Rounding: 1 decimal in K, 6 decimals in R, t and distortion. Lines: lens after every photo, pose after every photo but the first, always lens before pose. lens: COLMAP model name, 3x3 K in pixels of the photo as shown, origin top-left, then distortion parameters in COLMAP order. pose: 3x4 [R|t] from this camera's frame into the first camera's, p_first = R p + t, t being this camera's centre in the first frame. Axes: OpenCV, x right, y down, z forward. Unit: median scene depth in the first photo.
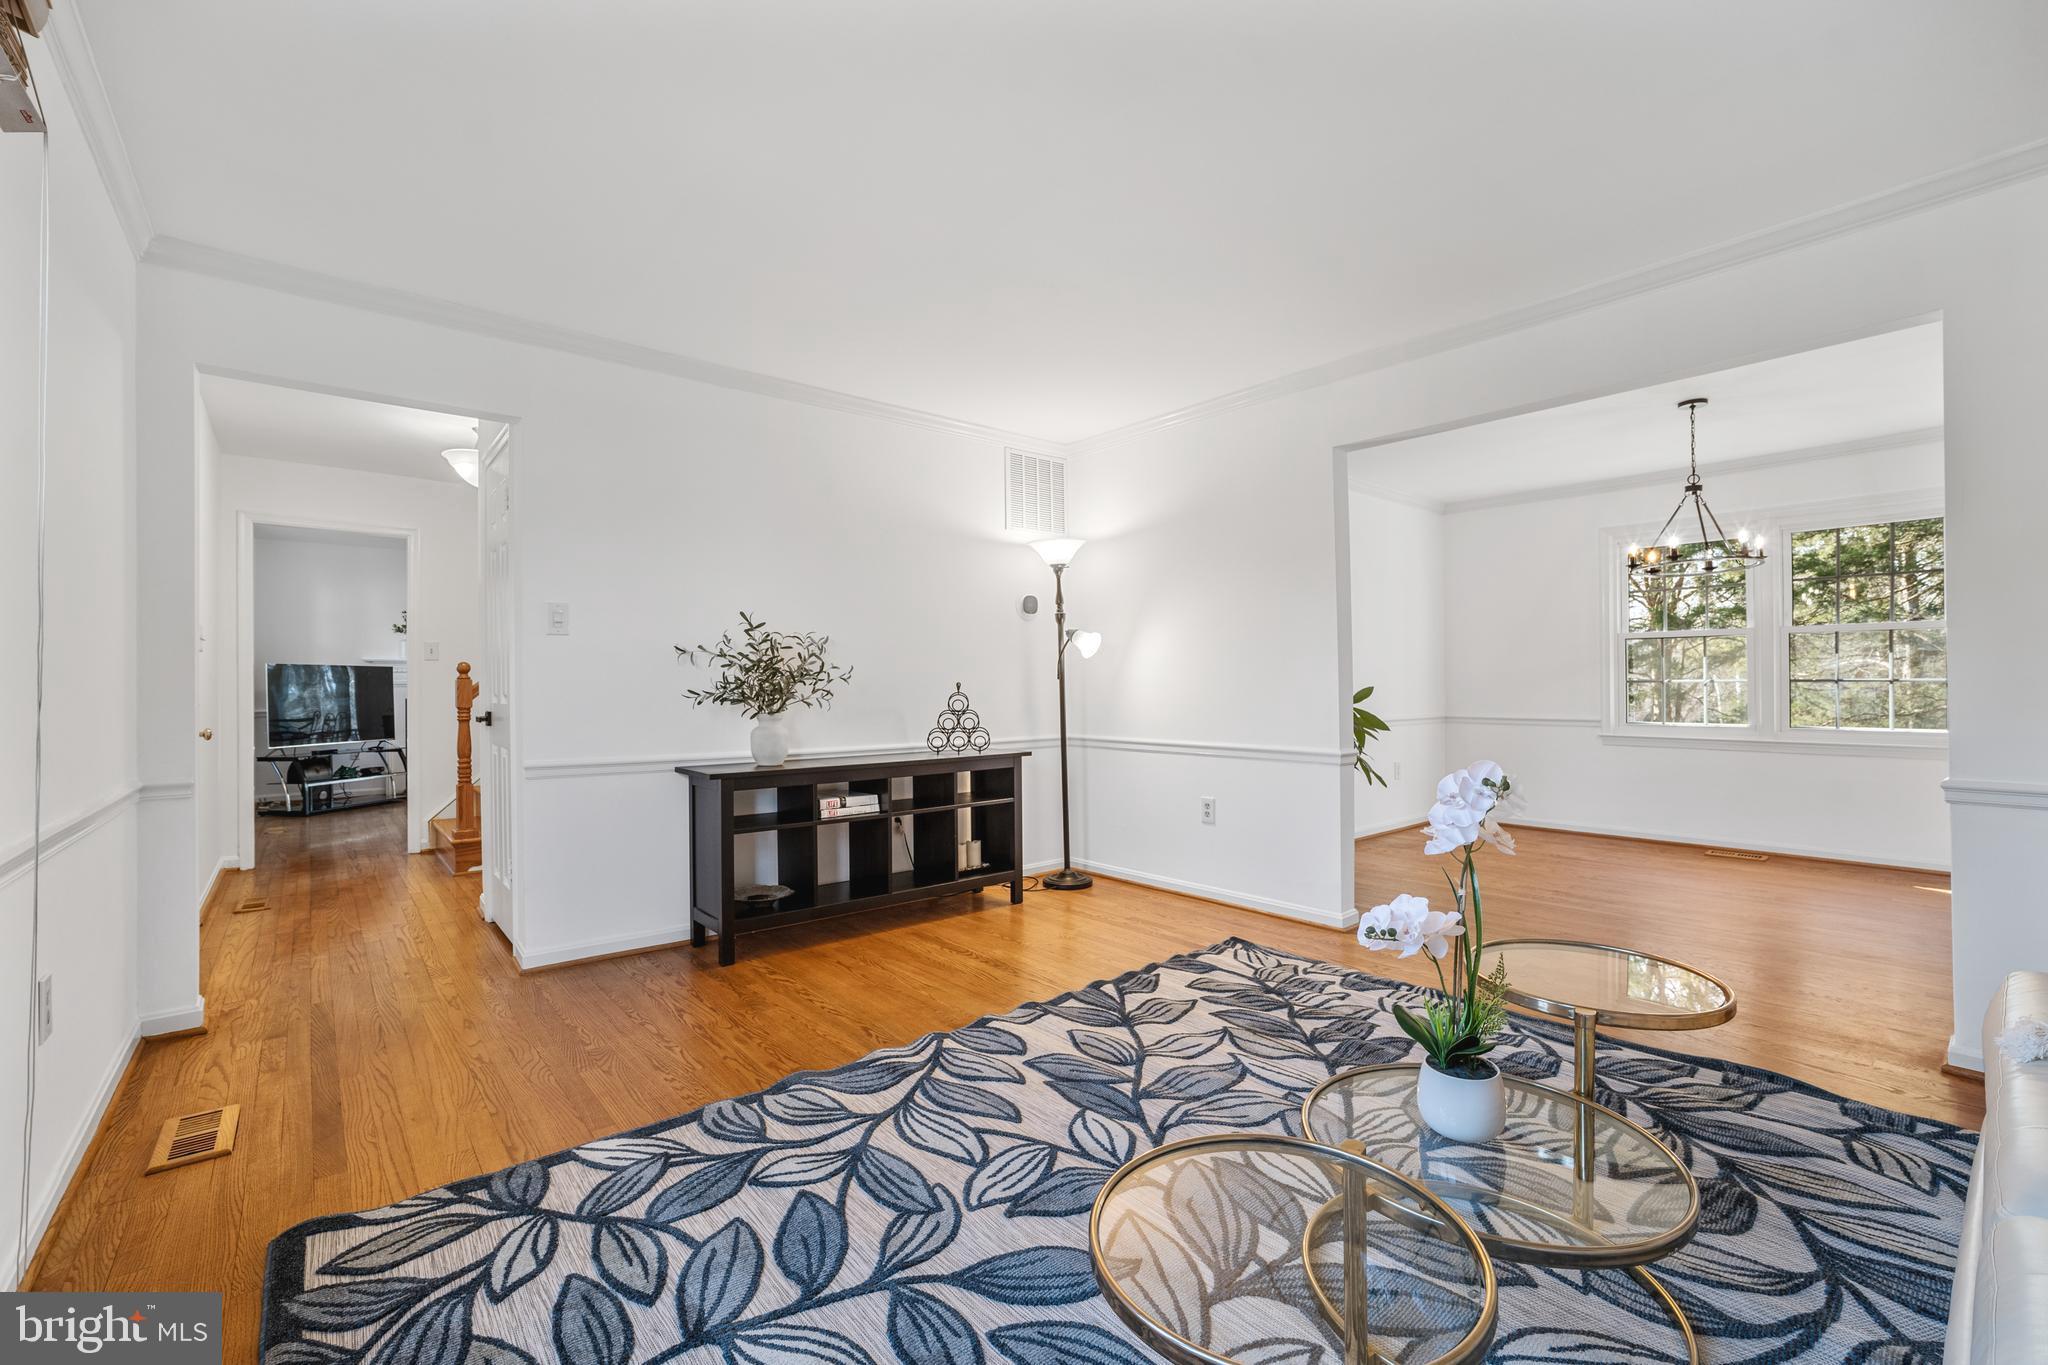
lens RADIAL K [[869.5, 0, 1026.6], [0, 869.5, 678.6], [0, 0, 1]] dist [-0.034262, 0.015087]
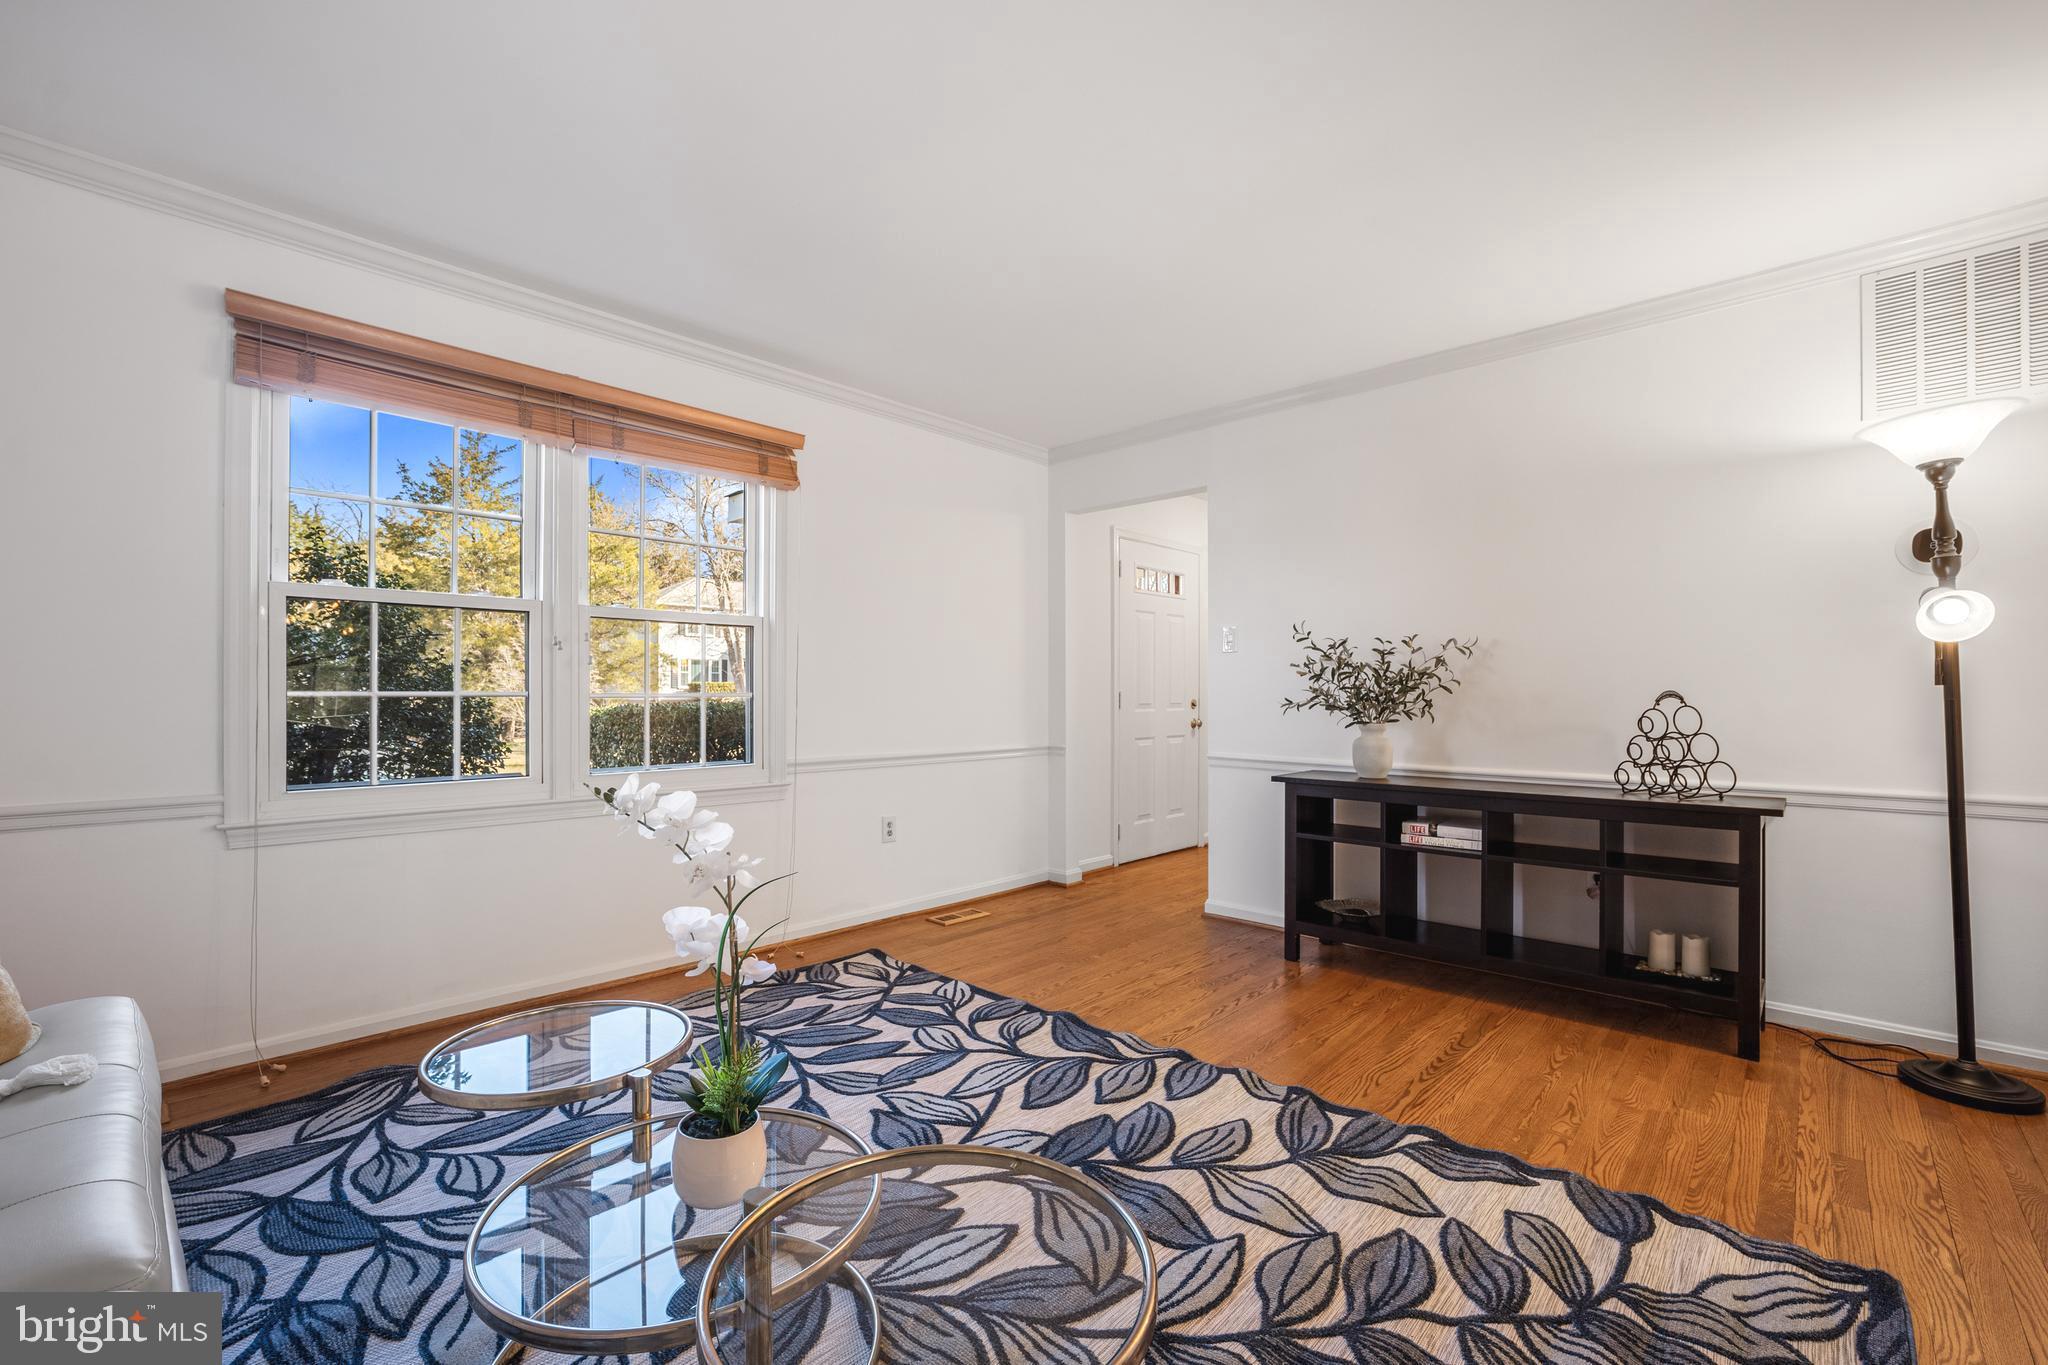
lens RADIAL K [[850.0, 0, 1024.0], [0, 850.0, 682.5], [0, 0, 1]] dist [-0.013741, 0.000181]
pose [[0.113921, -0.008511, -0.993453, 0.923834], [0.020954, 0.999761, -0.006162, -0.015578], [0.993269, -0.020115, 0.114072, 0.774374]]
